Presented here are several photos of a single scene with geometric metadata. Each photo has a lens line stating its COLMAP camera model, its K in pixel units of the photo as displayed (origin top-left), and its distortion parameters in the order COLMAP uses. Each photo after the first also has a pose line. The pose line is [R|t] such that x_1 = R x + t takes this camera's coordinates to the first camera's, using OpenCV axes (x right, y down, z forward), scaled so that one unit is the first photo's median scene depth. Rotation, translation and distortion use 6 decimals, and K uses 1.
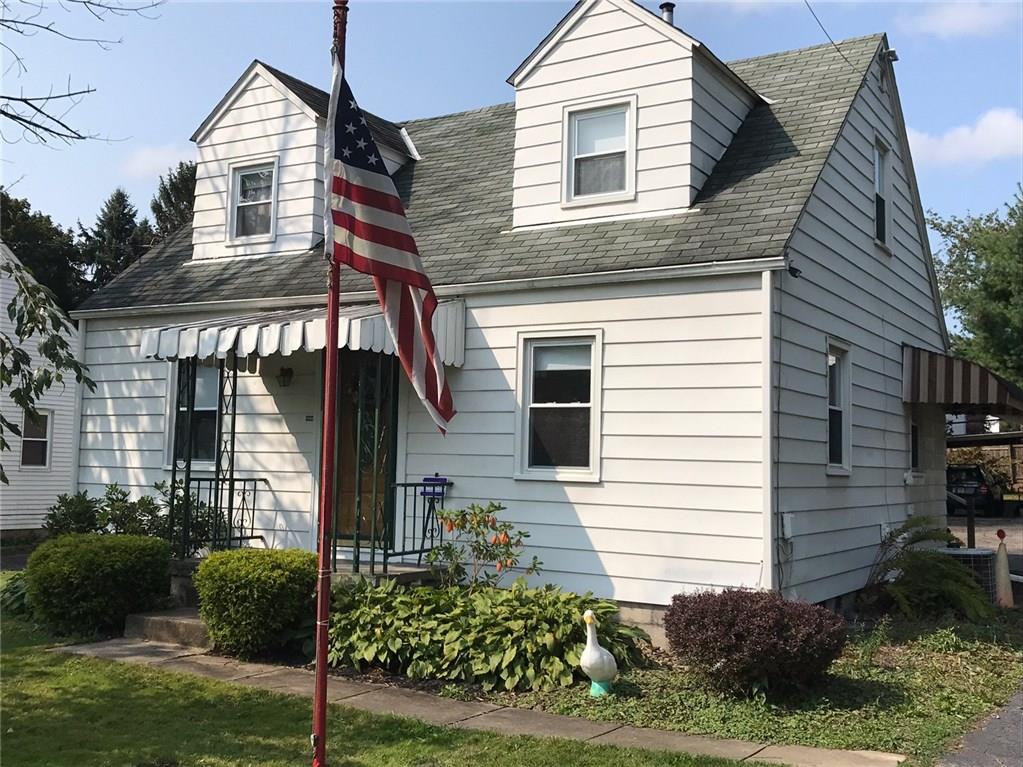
lens RADIAL K [[1109.6, 0, 511.5], [0, 1109.6, 383.5], [0, 0, 1]] dist [0.012171, 0.004582]
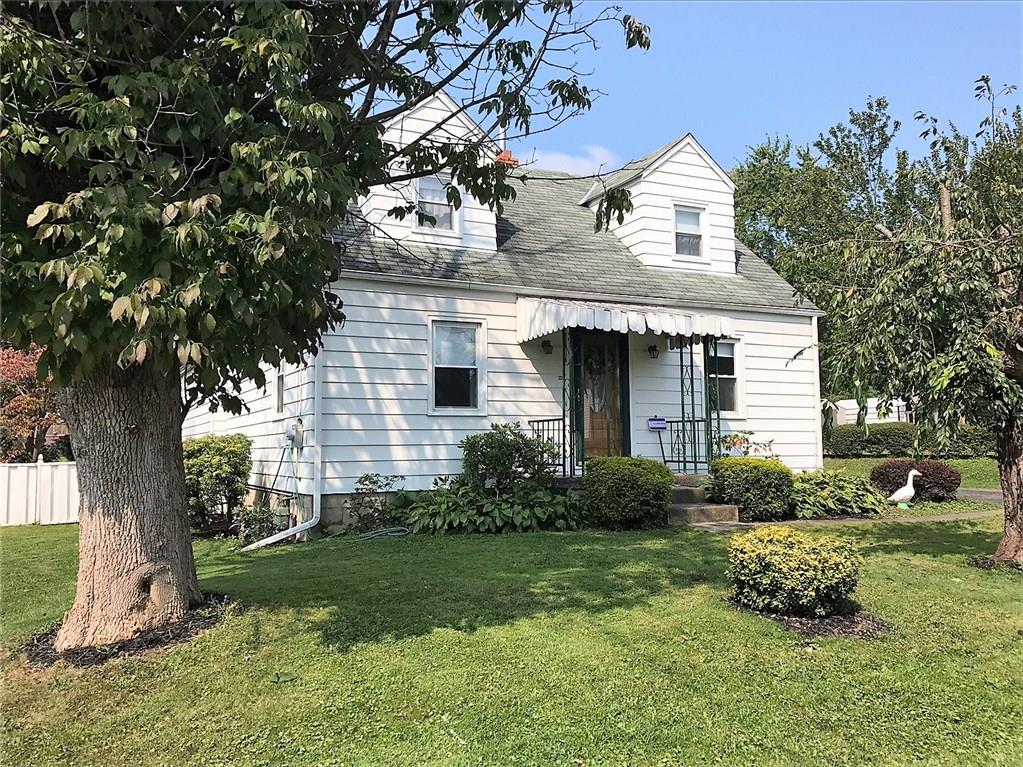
lens RADIAL K [[861.5, 0, 511.5], [0, 861.5, 383.5], [0, 0, 1]] dist [0.000156, -0.000256]
pose [[0.549809, 0.032607, 0.834654, -1.150969], [-0.044578, 0.998959, -0.009661, 0.052900], [-0.834100, -0.031896, 0.550690, 0.460497]]
